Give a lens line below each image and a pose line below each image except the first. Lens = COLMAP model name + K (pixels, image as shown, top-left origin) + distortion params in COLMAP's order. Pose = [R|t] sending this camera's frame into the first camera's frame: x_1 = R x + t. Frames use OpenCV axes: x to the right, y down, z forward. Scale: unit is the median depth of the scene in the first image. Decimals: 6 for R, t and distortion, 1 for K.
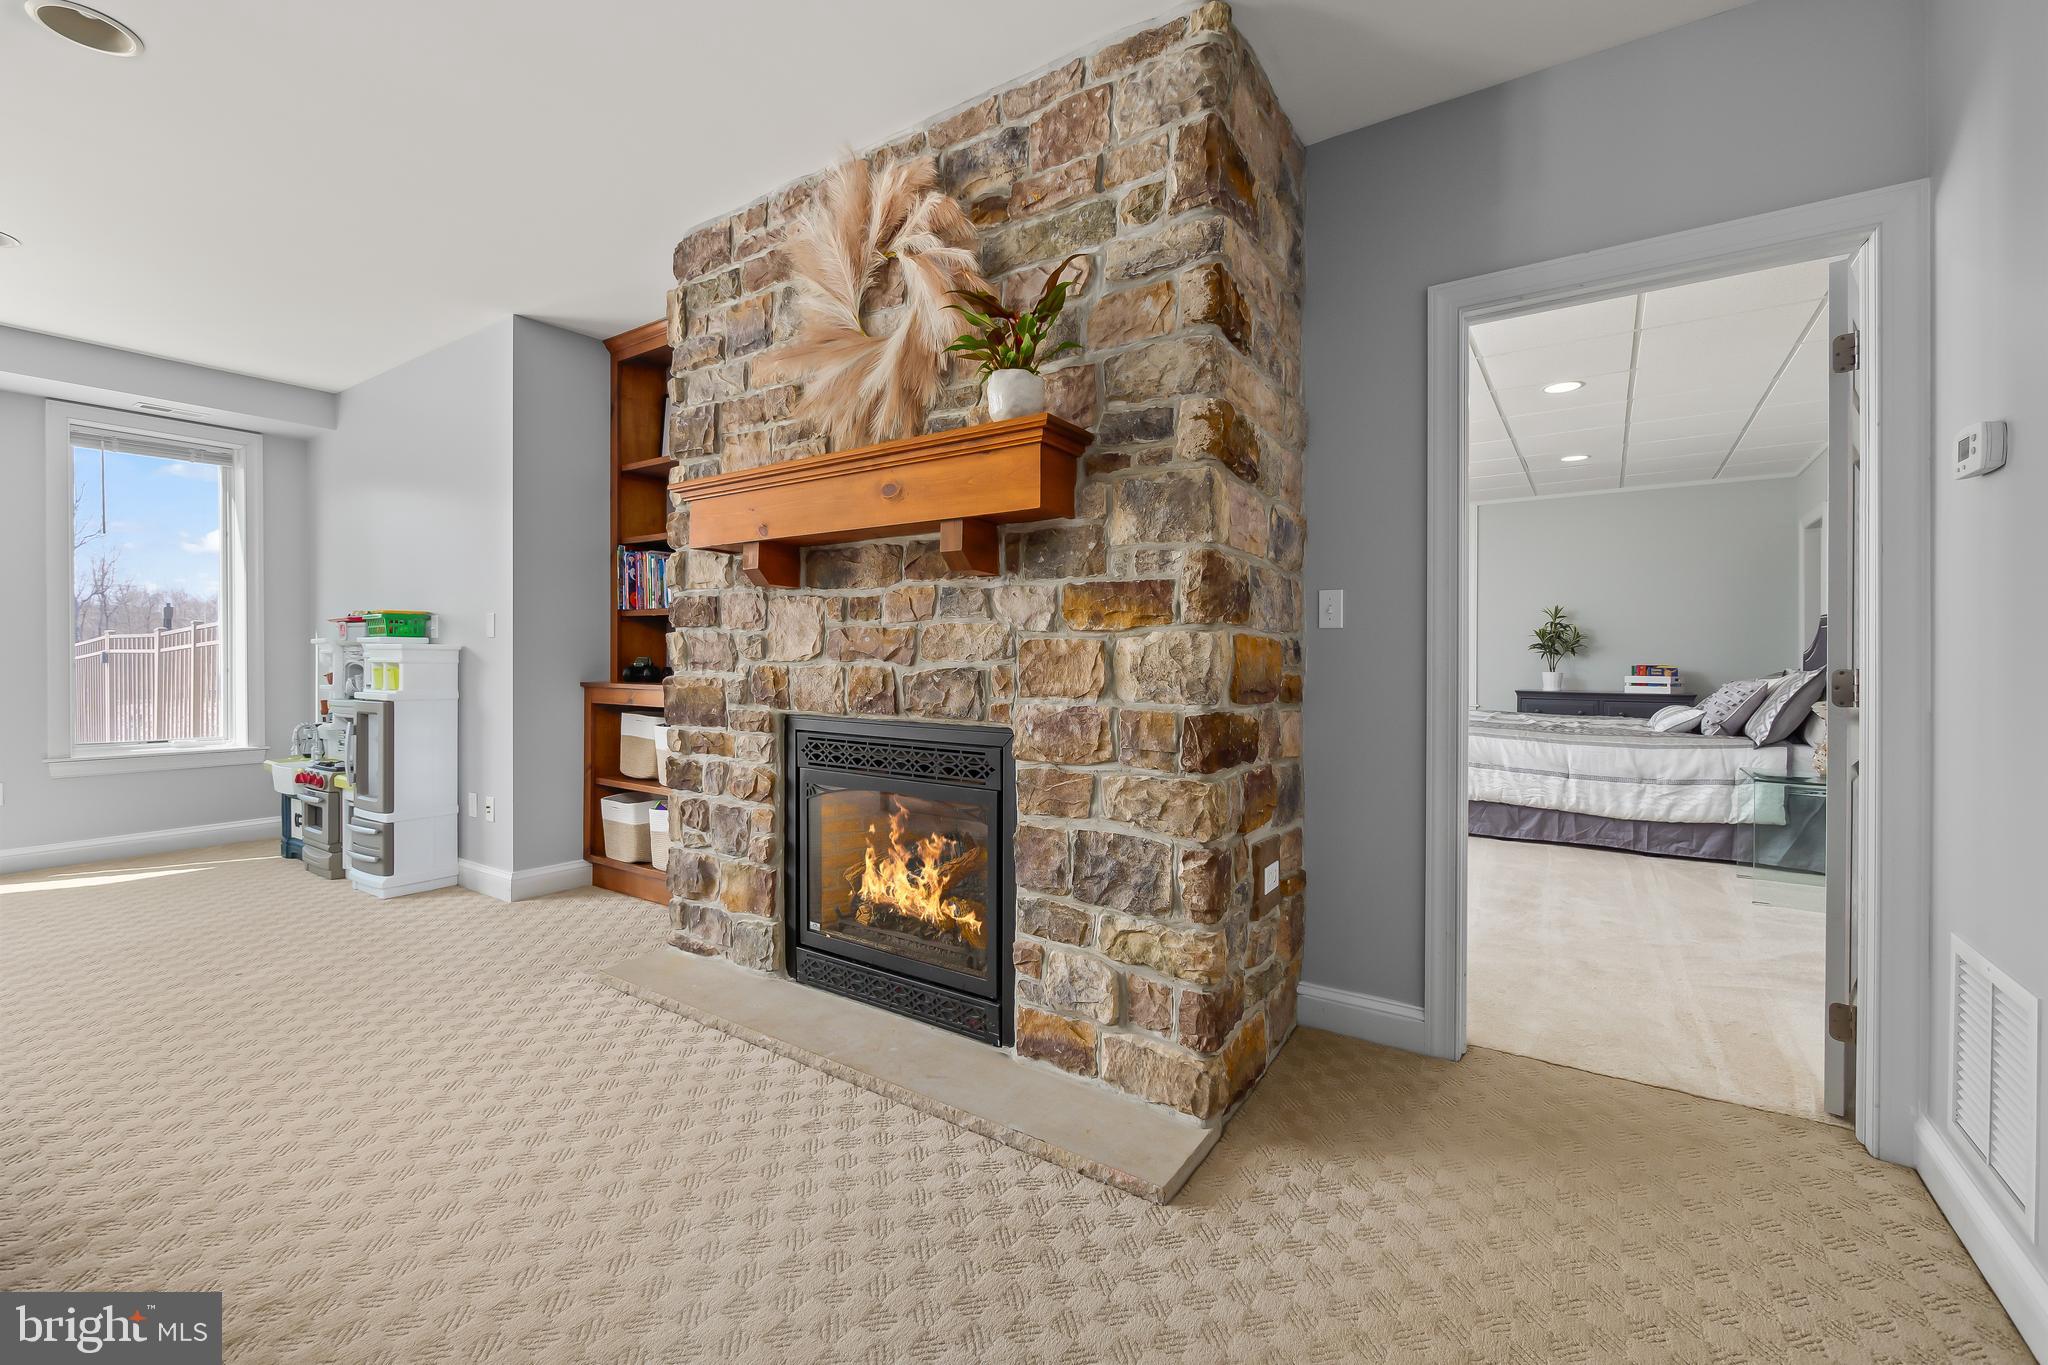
lens RADIAL K [[865.8, 0, 1004.2], [0, 865.8, 657.4], [0, 0, 1]] dist [-0.003974, -0.000423]
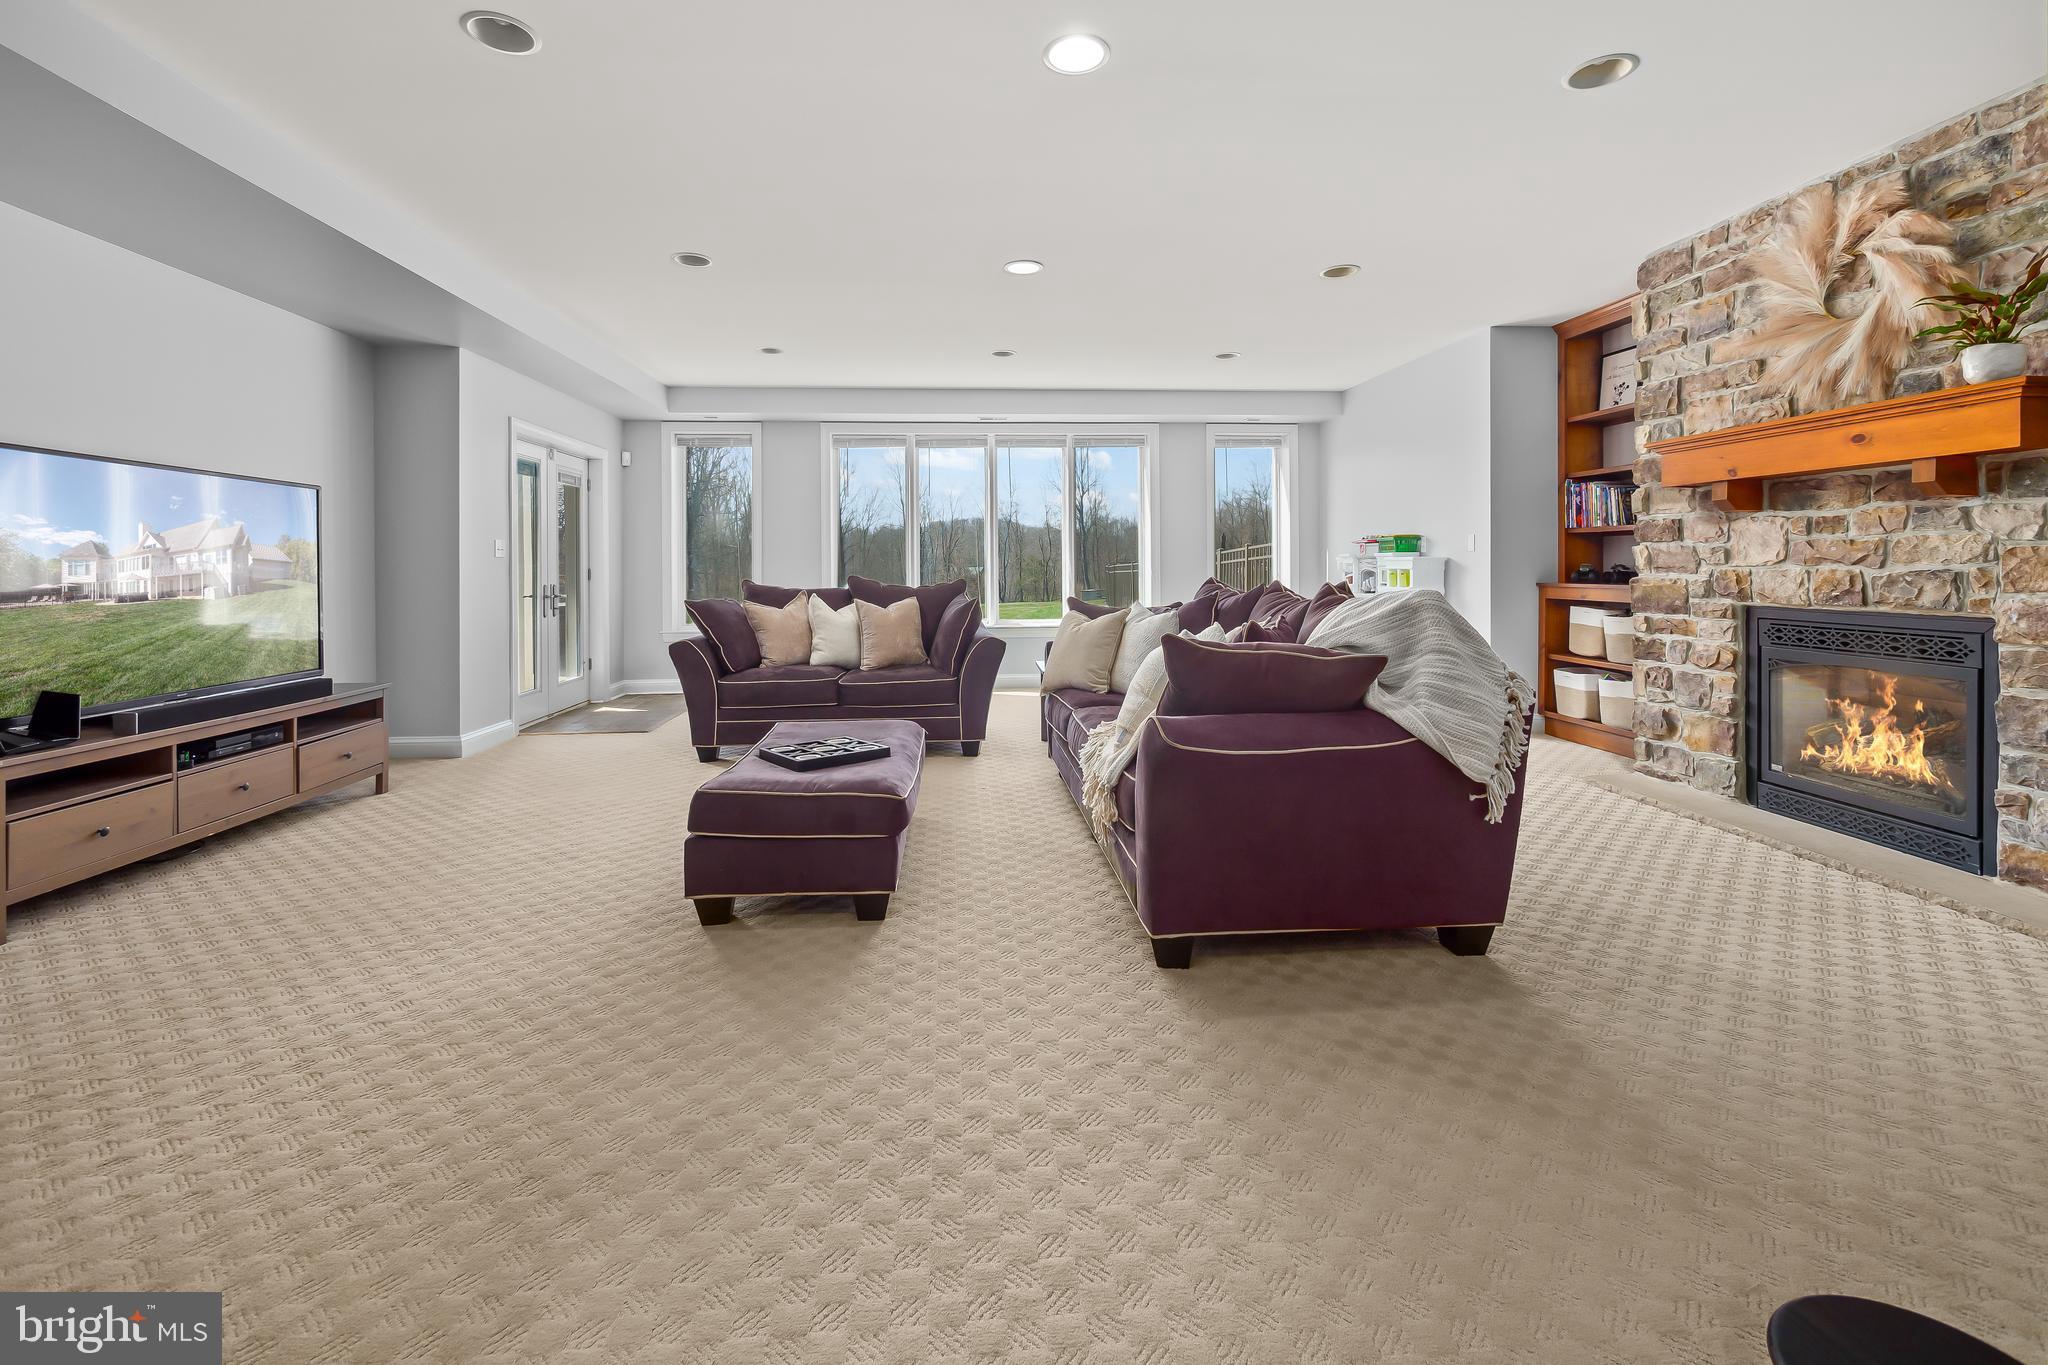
lens RADIAL K [[865.8, 0, 1017.1], [0, 865.8, 572.8], [0, 0, 1]] dist [-0.003974, -0.000423]
pose [[0.635118, 0.000126, -0.772415, 0.071645], [0.006039, 0.999969, 0.005128, 0.001895], [0.772391, -0.007921, 0.635098, -0.859850]]
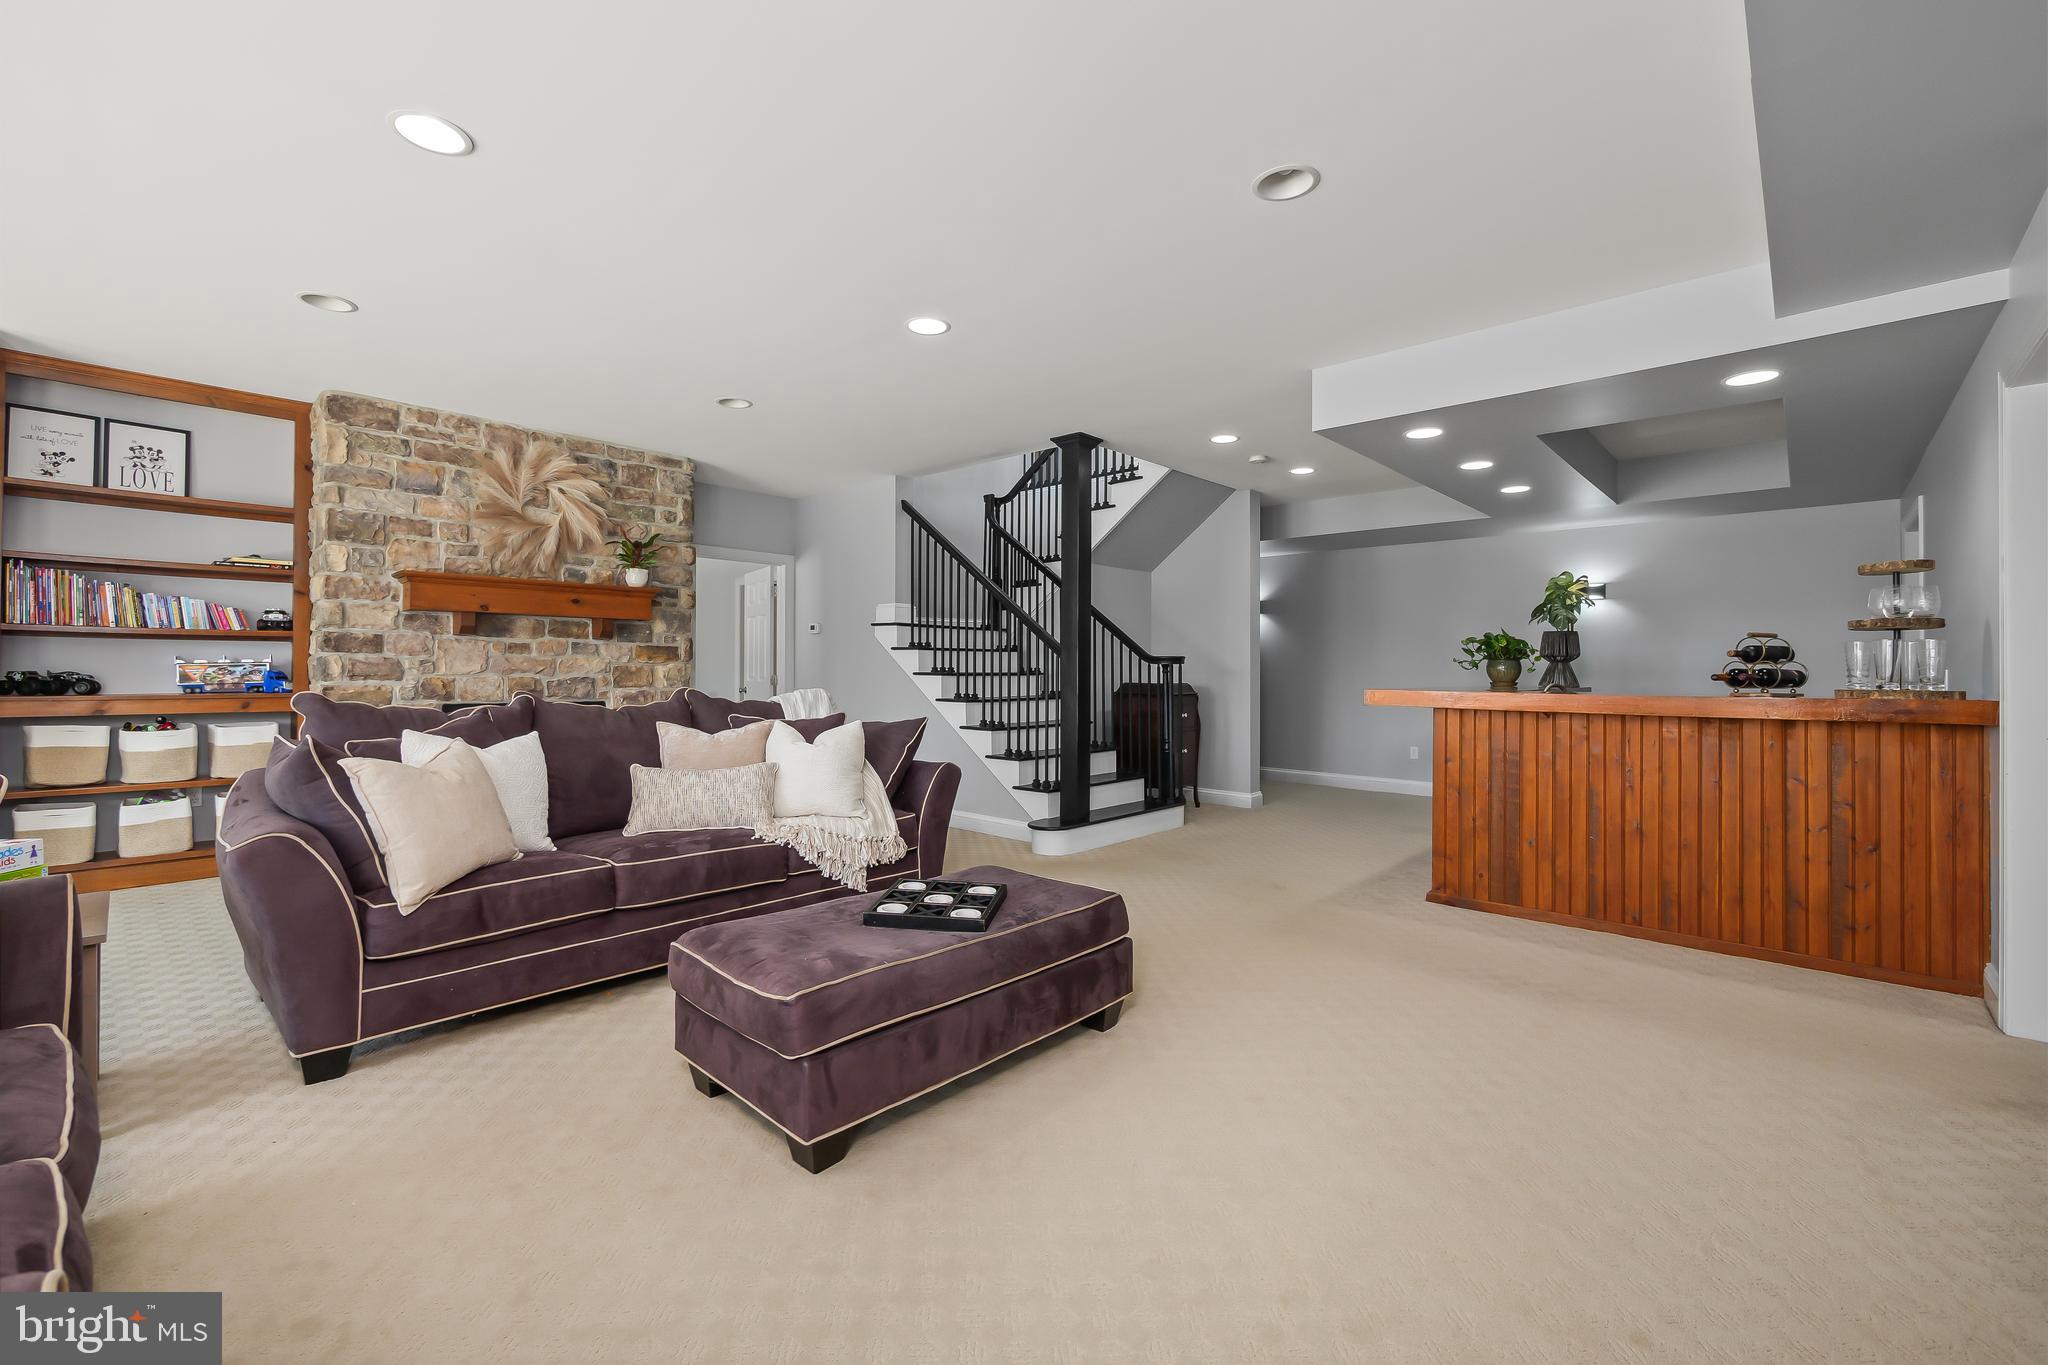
lens RADIAL K [[865.8, 0, 1028.2], [0, 865.8, 670.0], [0, 0, 1]] dist [-0.003974, -0.000423]
pose [[0.131669, 0.005849, 0.991276, -2.248966], [0.000315, 0.999982, -0.005942, 0.007773], [-0.991294, 0.001094, 0.131665, -0.513179]]
